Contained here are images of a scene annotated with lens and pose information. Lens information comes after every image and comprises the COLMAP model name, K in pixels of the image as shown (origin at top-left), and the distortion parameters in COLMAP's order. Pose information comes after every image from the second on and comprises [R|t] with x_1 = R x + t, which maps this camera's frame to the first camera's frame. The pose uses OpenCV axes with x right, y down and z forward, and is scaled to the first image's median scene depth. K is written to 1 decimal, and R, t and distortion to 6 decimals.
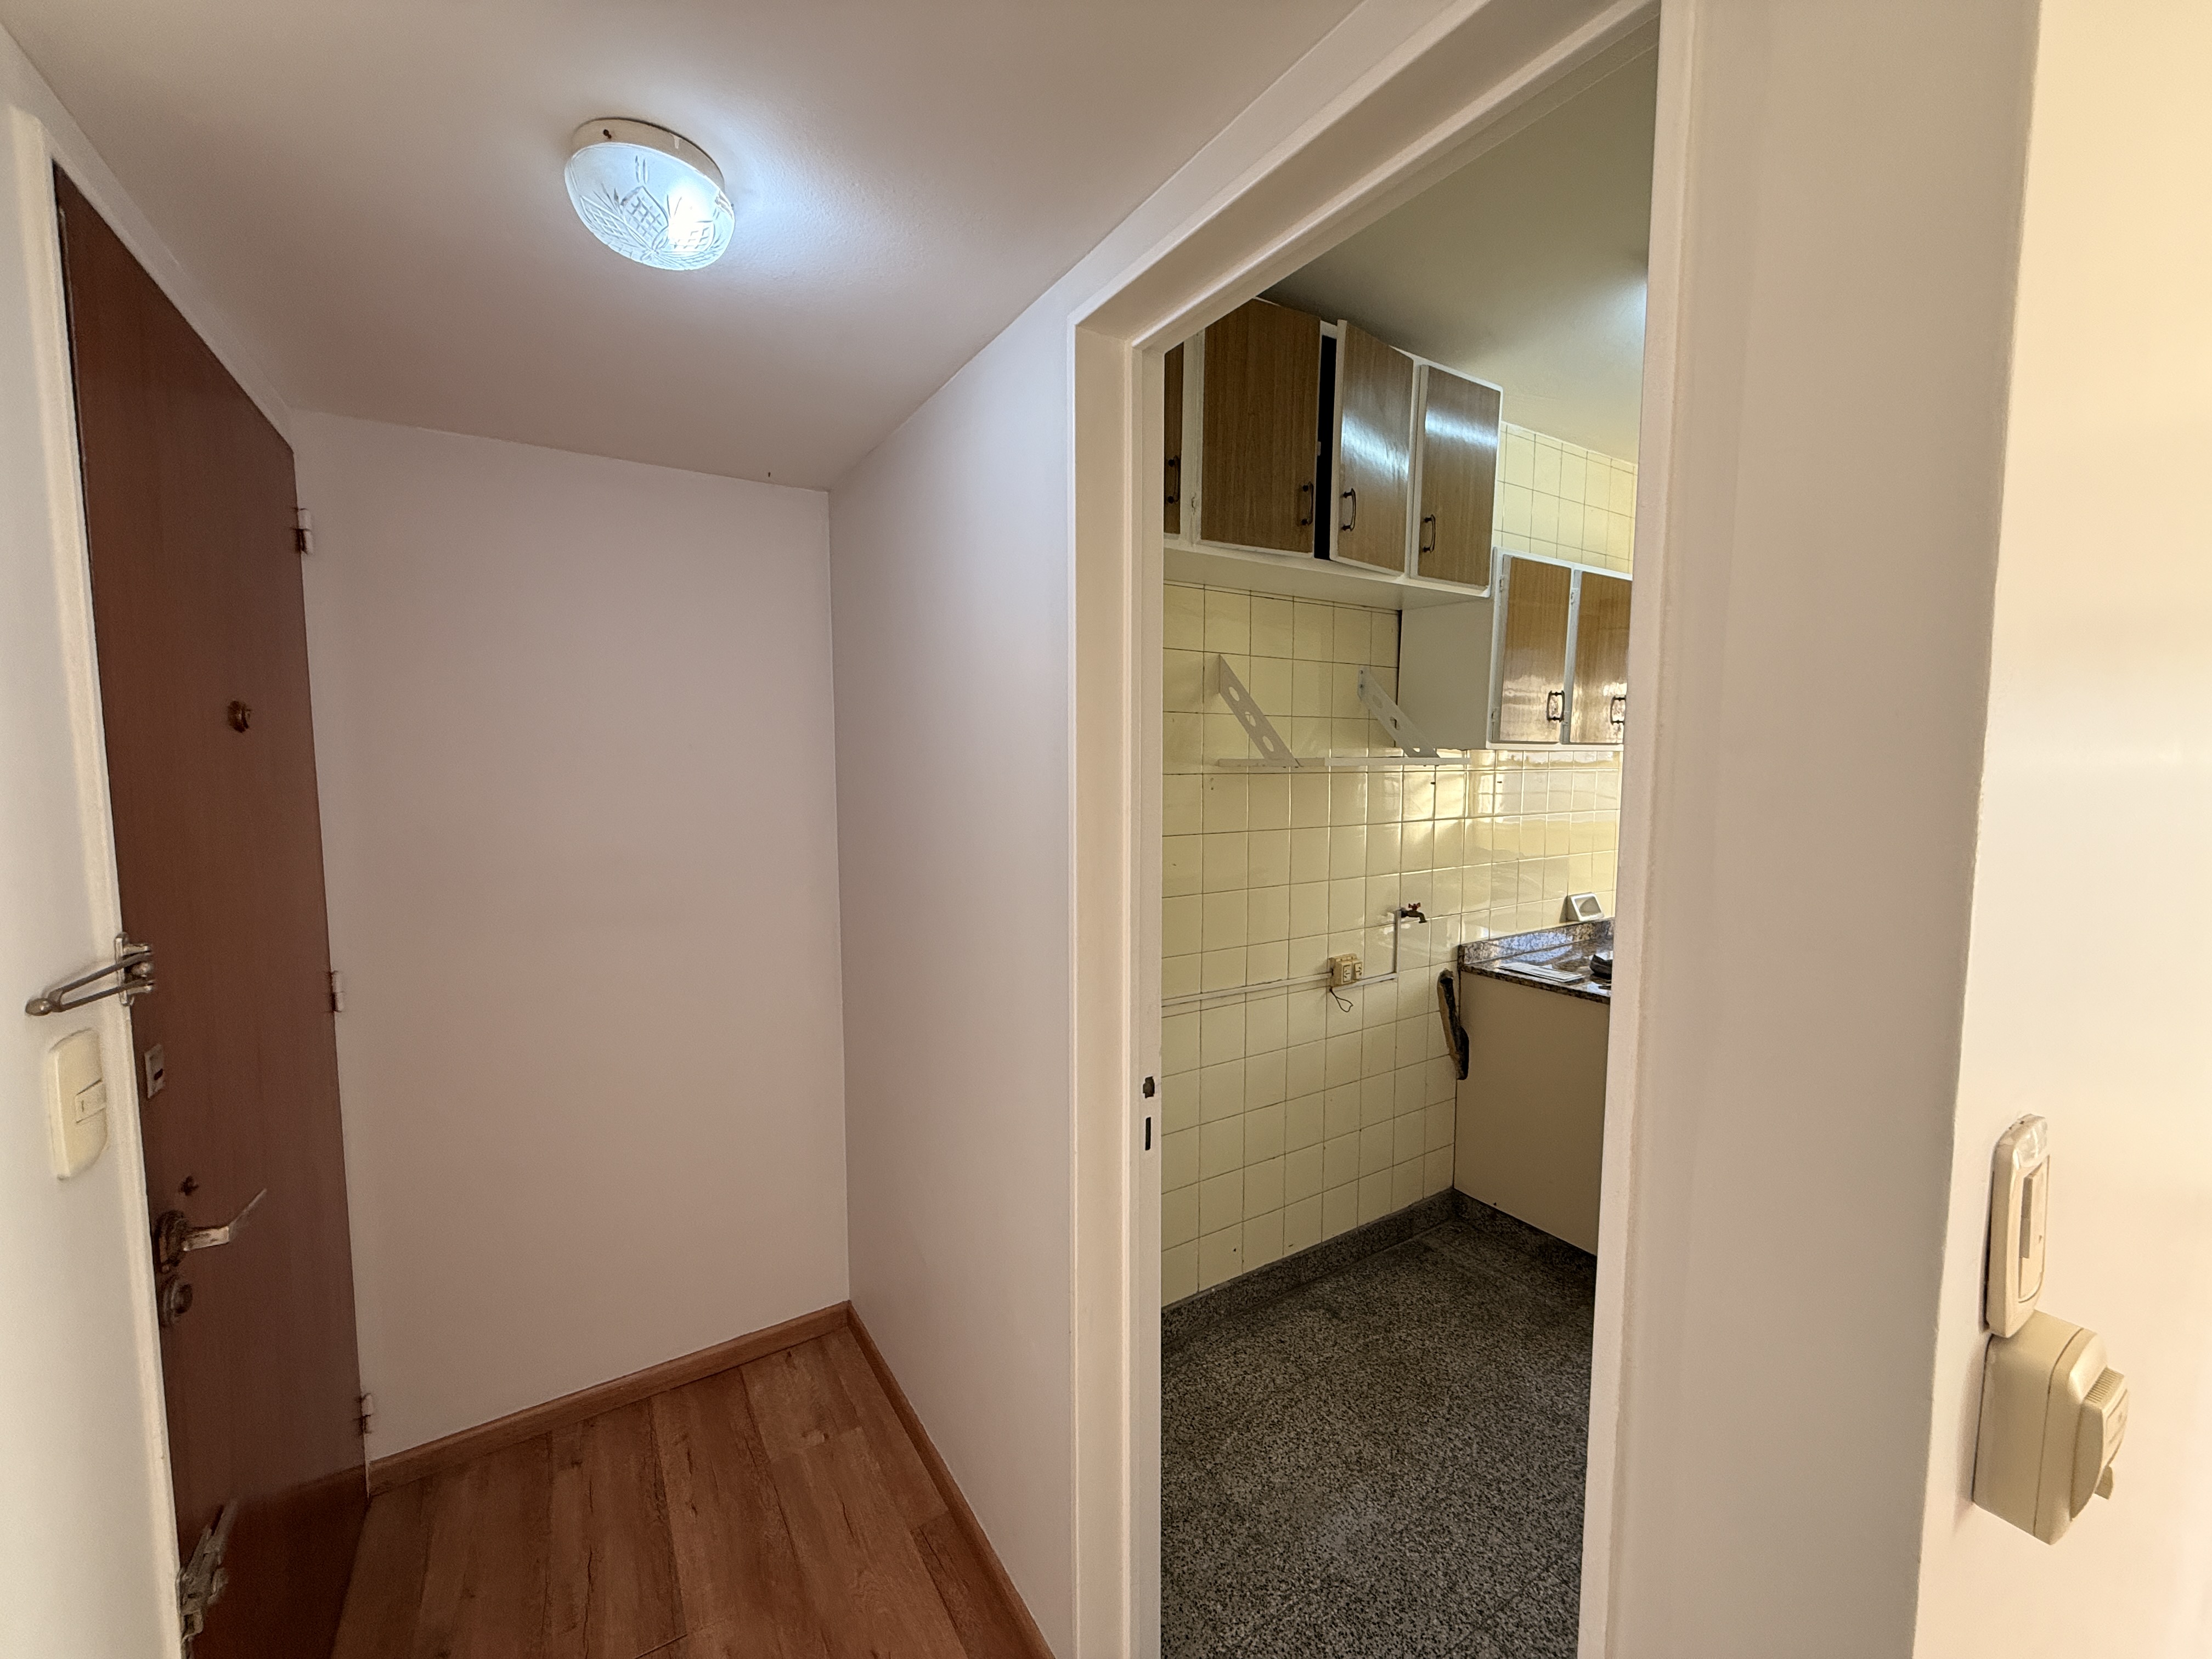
lens RADIAL K [[875.1, 0, 1098.5], [0, 875.1, 827.6], [0, 0, 1]] dist [-0.000946, 0.000259]
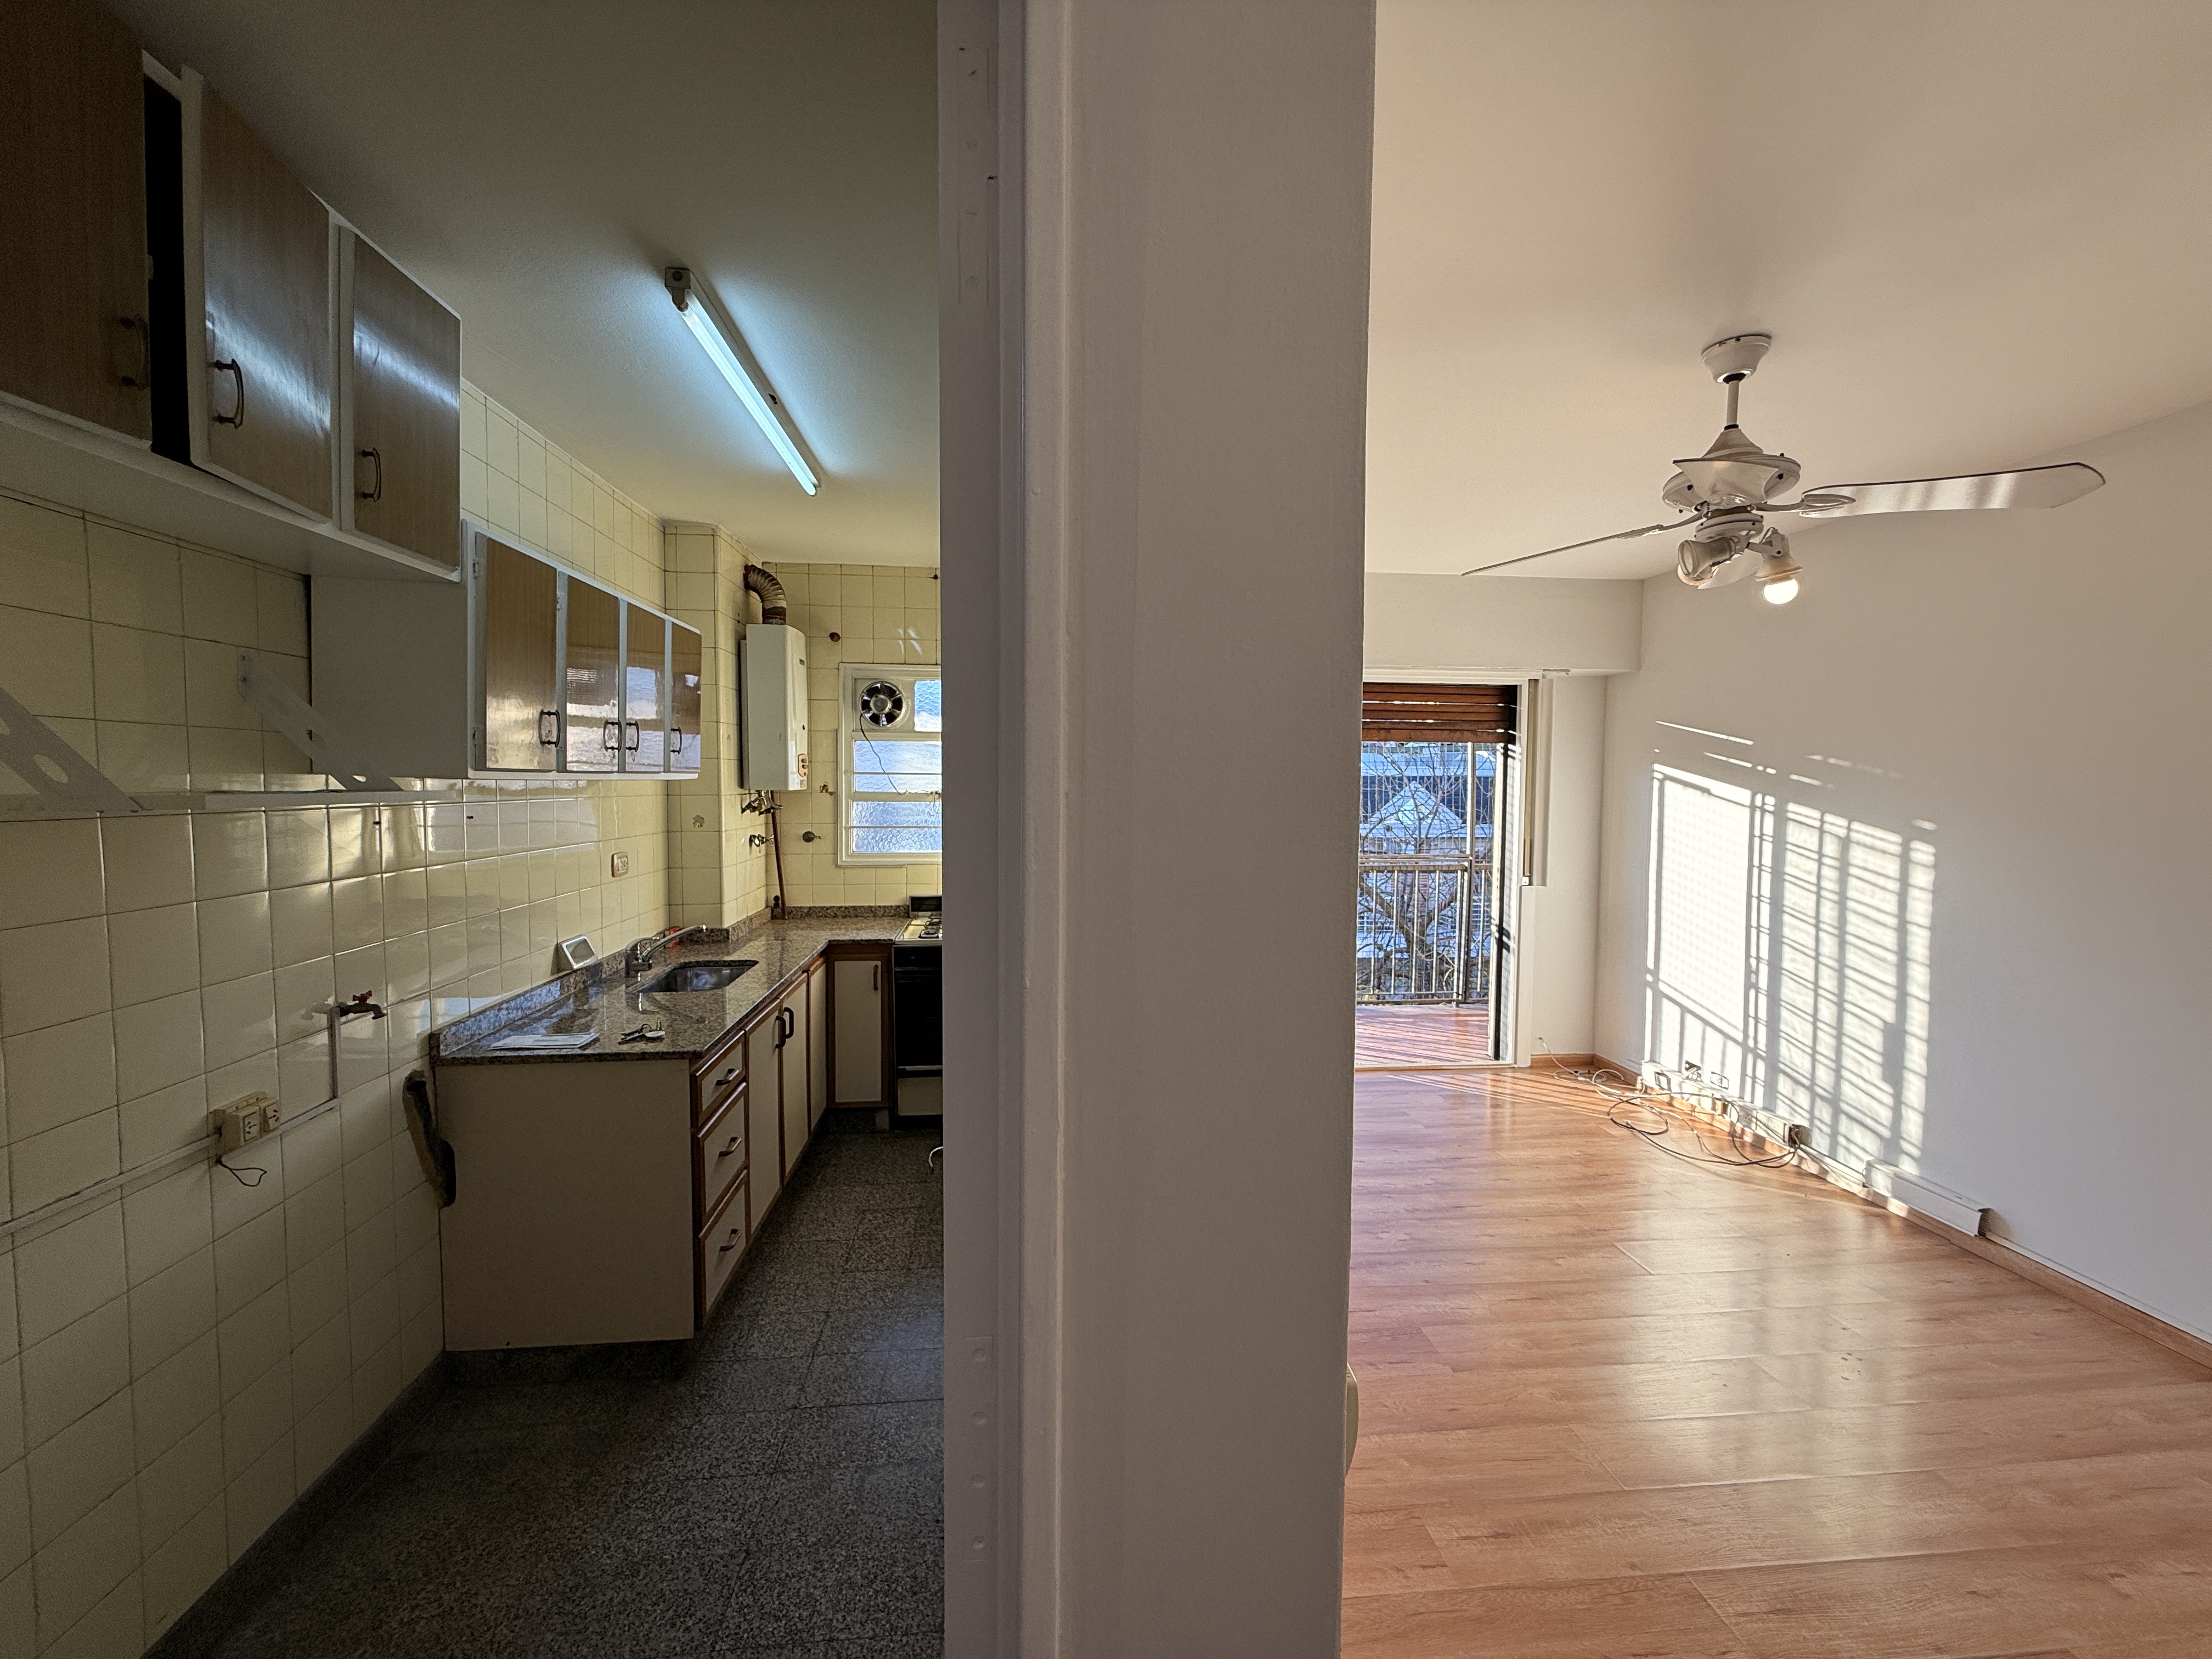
lens RADIAL K [[875.1, 0, 1098.5], [0, 875.1, 827.6], [0, 0, 1]] dist [-0.000946, 0.000259]
pose [[0.443362, -0.042922, 0.895314, -0.004262], [0.063712, 0.997835, 0.016287, -0.021765], [-0.894075, 0.049821, 0.445137, 0.147421]]
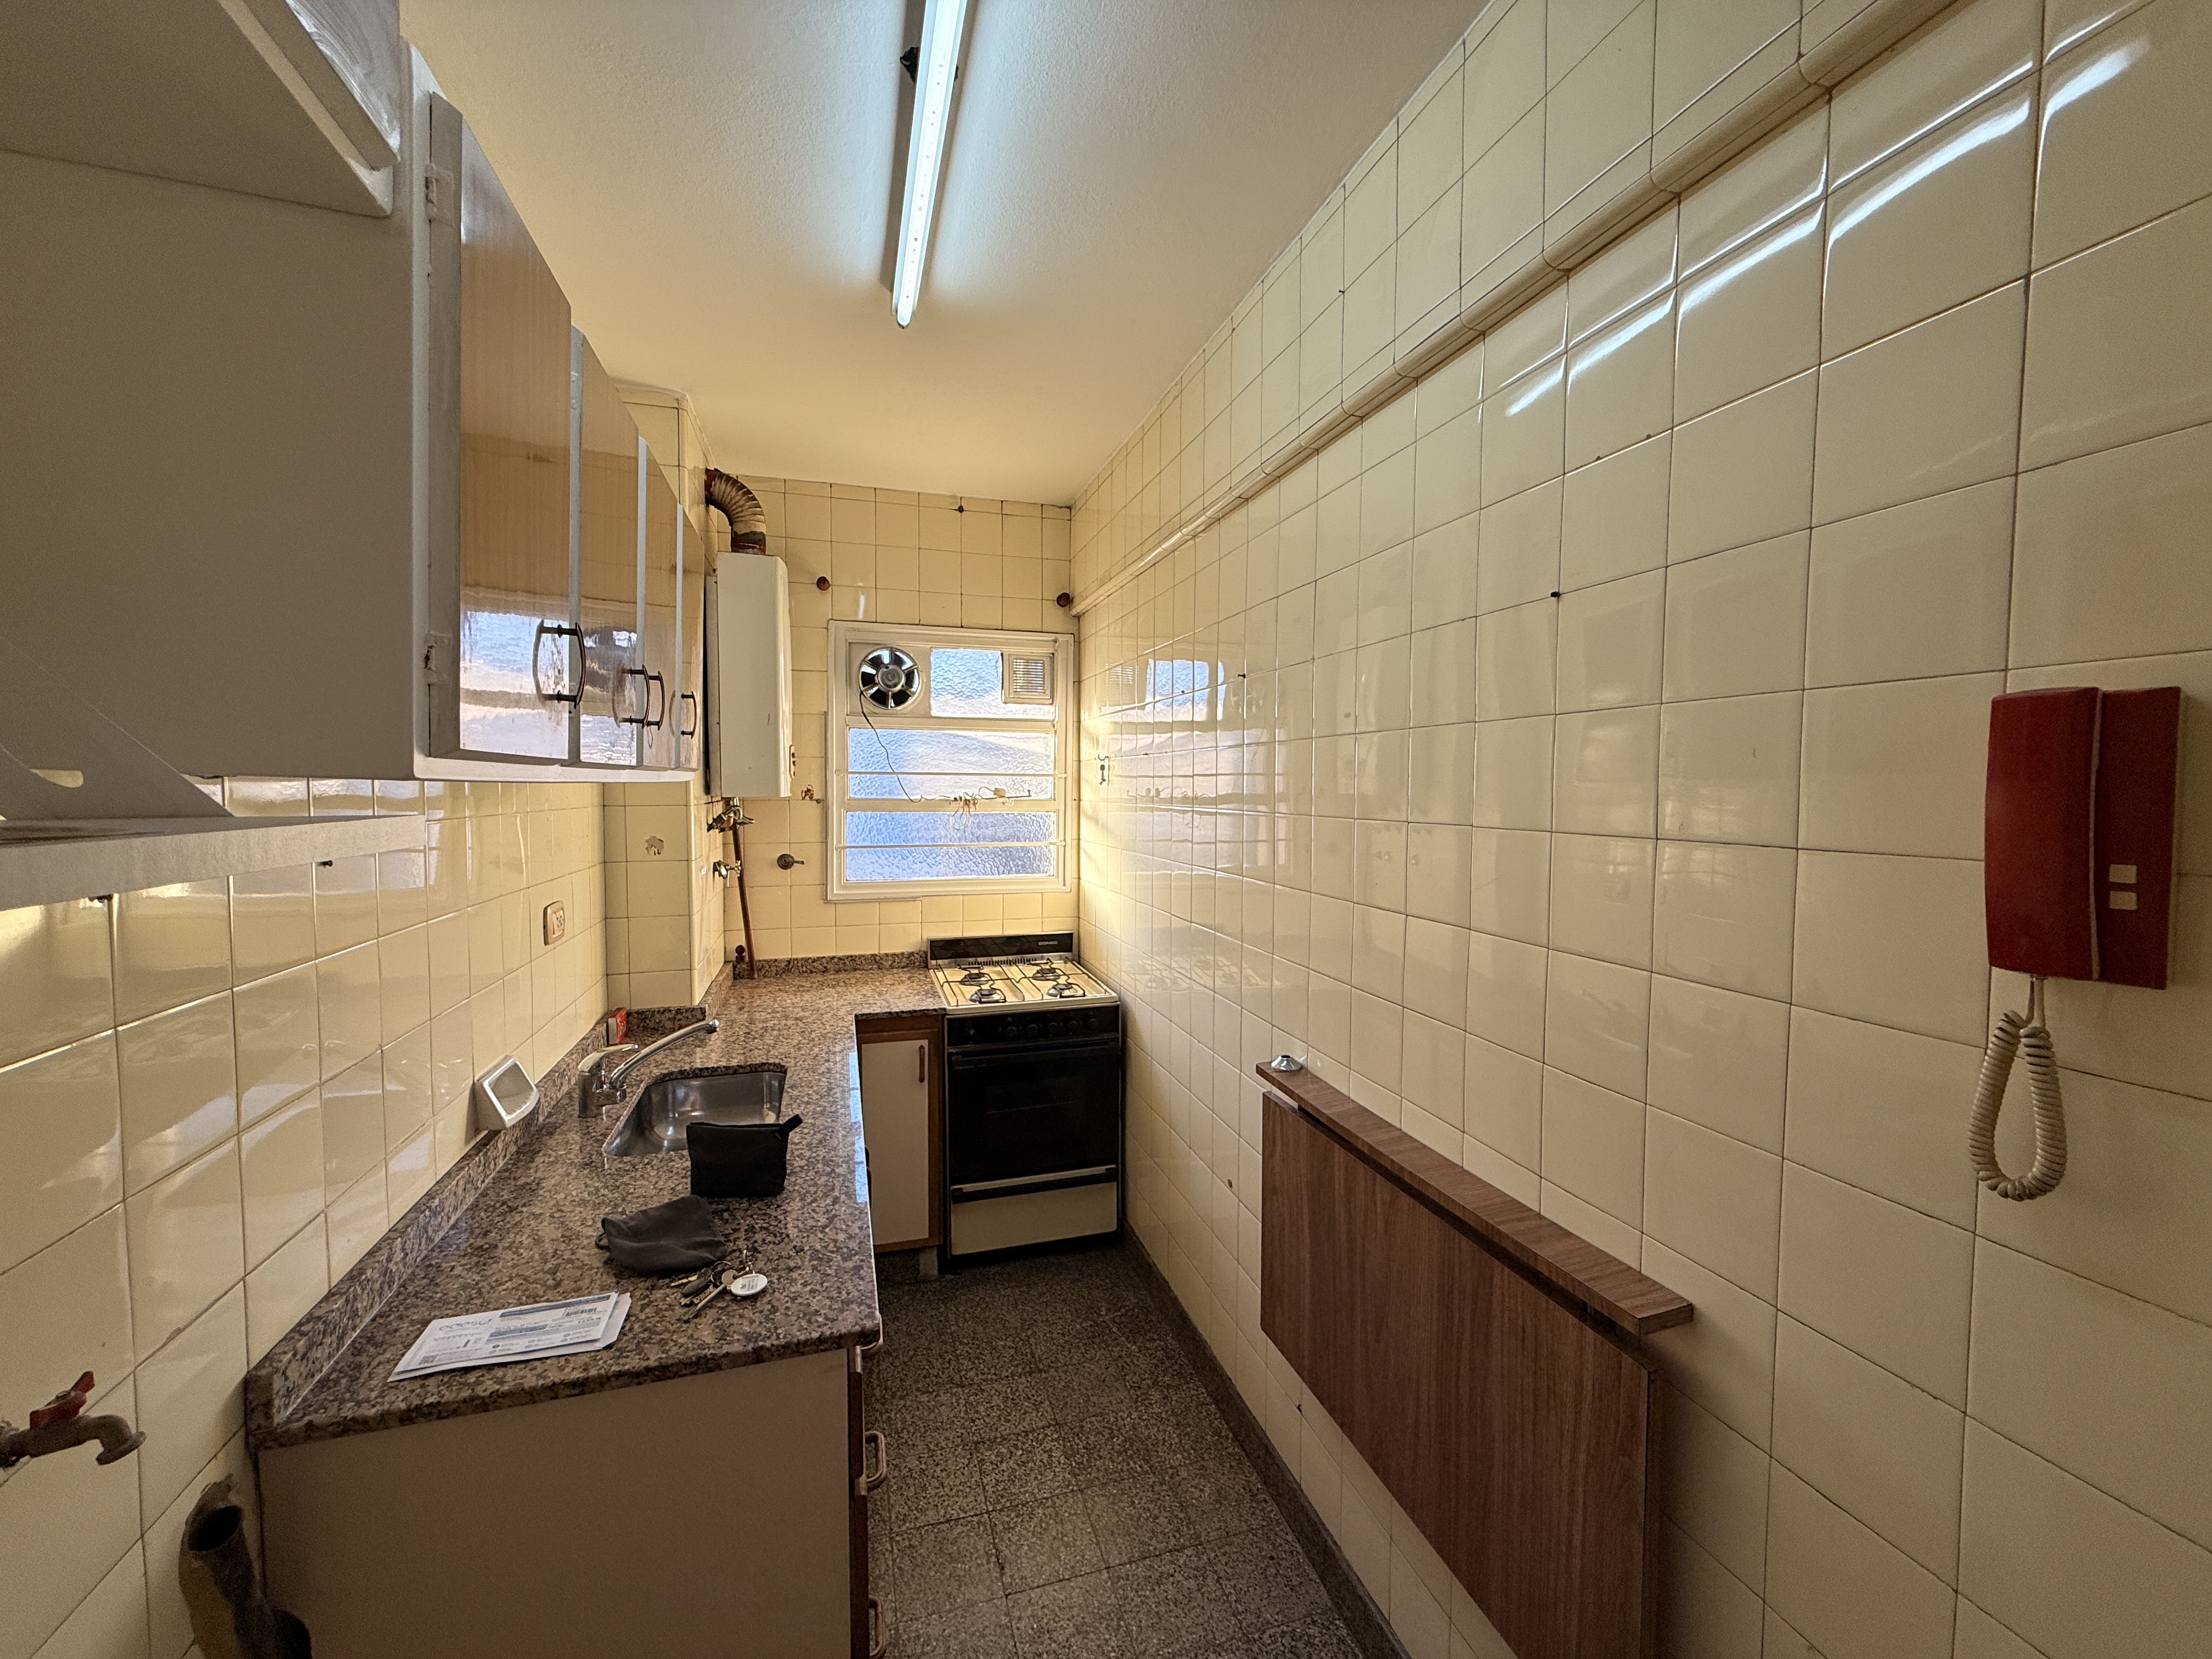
lens RADIAL K [[875.1, 0, 1098.5], [0, 875.1, 827.6], [0, 0, 1]] dist [-0.000946, 0.000259]
pose [[0.267267, -0.044913, 0.962575, 0.215689], [0.071450, 0.997087, 0.026685, -0.061182], [-0.960970, 0.061644, 0.269697, 0.663856]]
